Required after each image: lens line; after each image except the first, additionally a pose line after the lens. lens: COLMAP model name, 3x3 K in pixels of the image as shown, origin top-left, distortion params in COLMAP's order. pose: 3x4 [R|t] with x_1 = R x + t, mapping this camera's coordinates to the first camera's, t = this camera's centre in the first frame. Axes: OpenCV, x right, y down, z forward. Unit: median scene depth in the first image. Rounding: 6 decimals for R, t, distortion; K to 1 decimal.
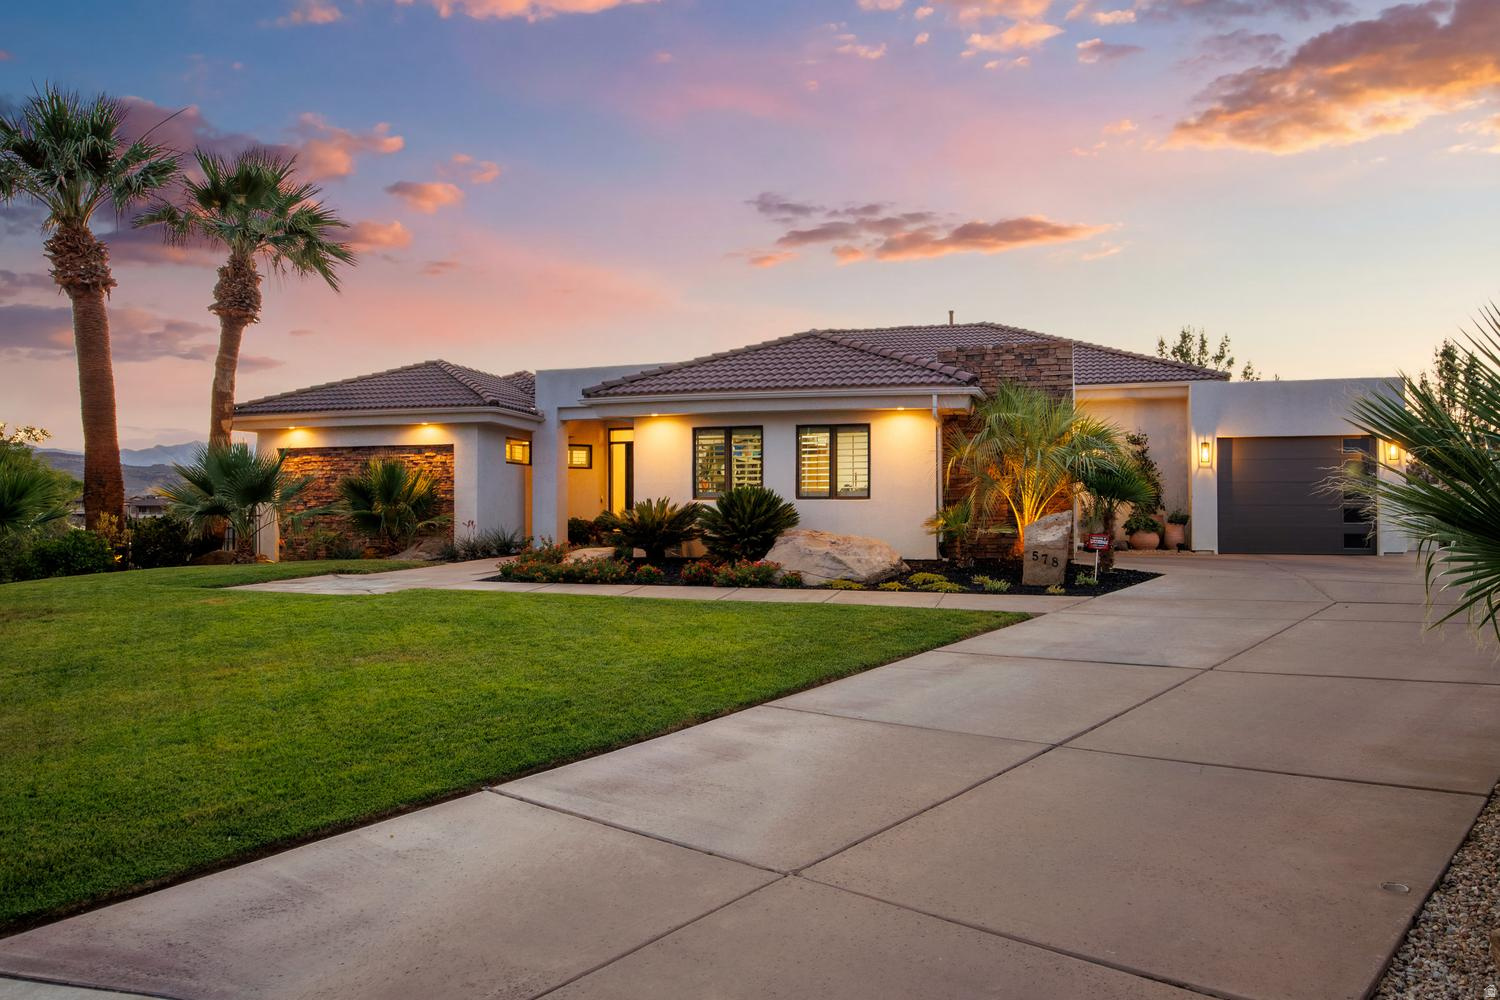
lens RADIAL K [[1162.6, 0, 752.3], [0, 1162.6, 497.5], [0, 0, 1]] dist [-0.004122, 0.000270]
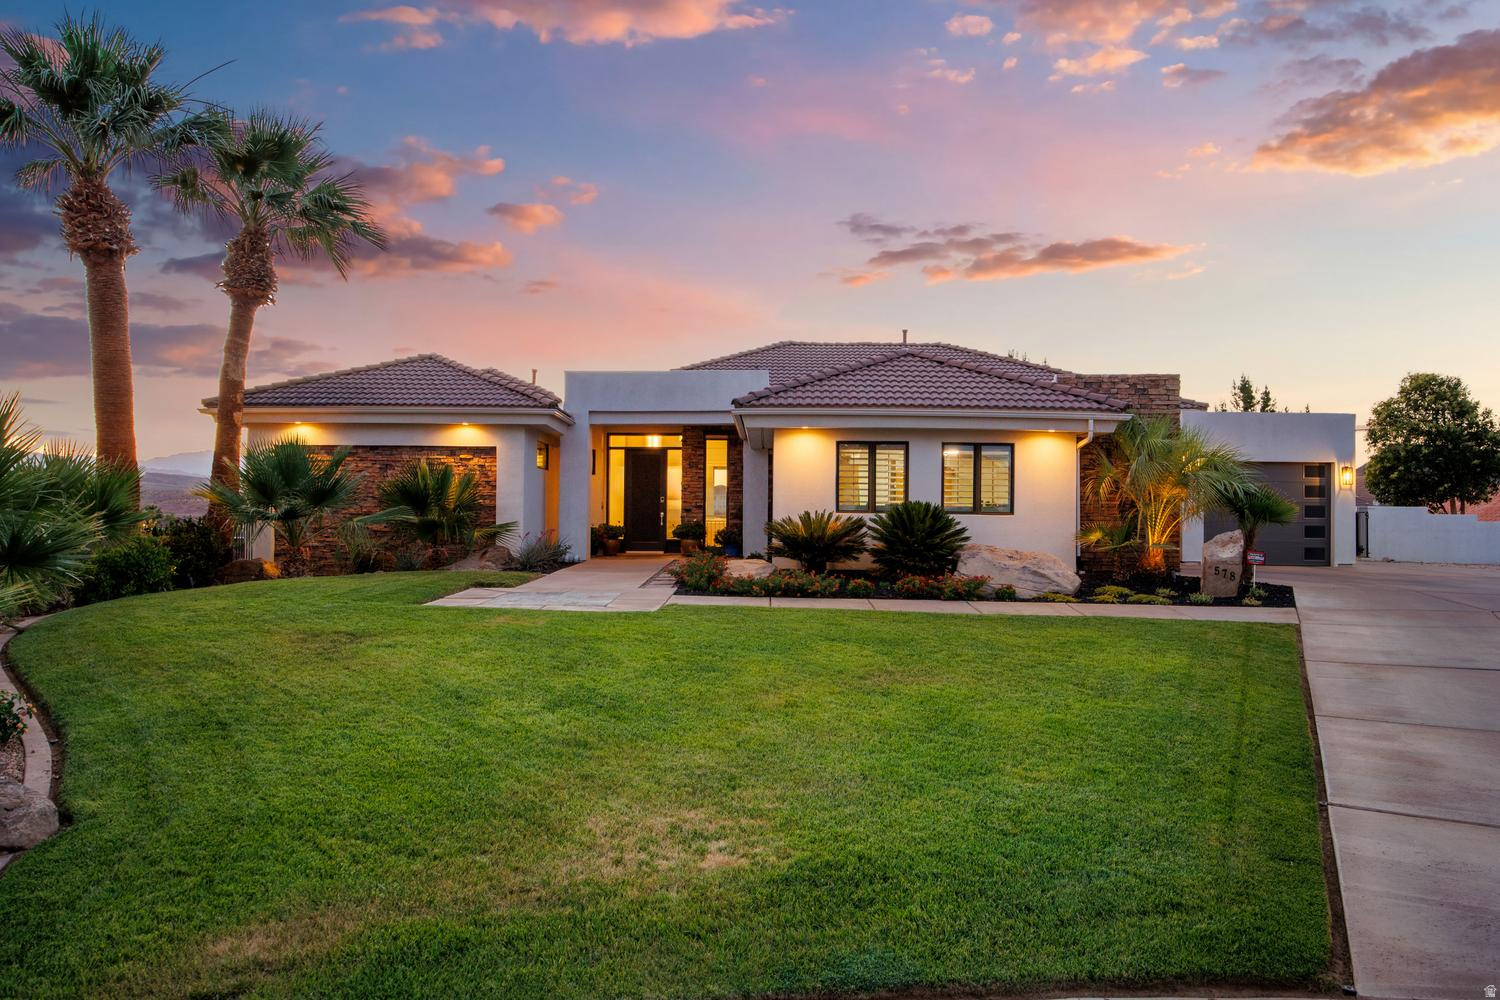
lens RADIAL K [[1162.6, 0, 752.9], [0, 1162.6, 504.5], [0, 0, 1]] dist [-0.004122, 0.000270]
pose [[0.962234, 0.015679, 0.271771, -0.343532], [-0.017222, 0.999846, 0.003293, -0.006276], [-0.271677, -0.007849, 0.962356, 0.039856]]
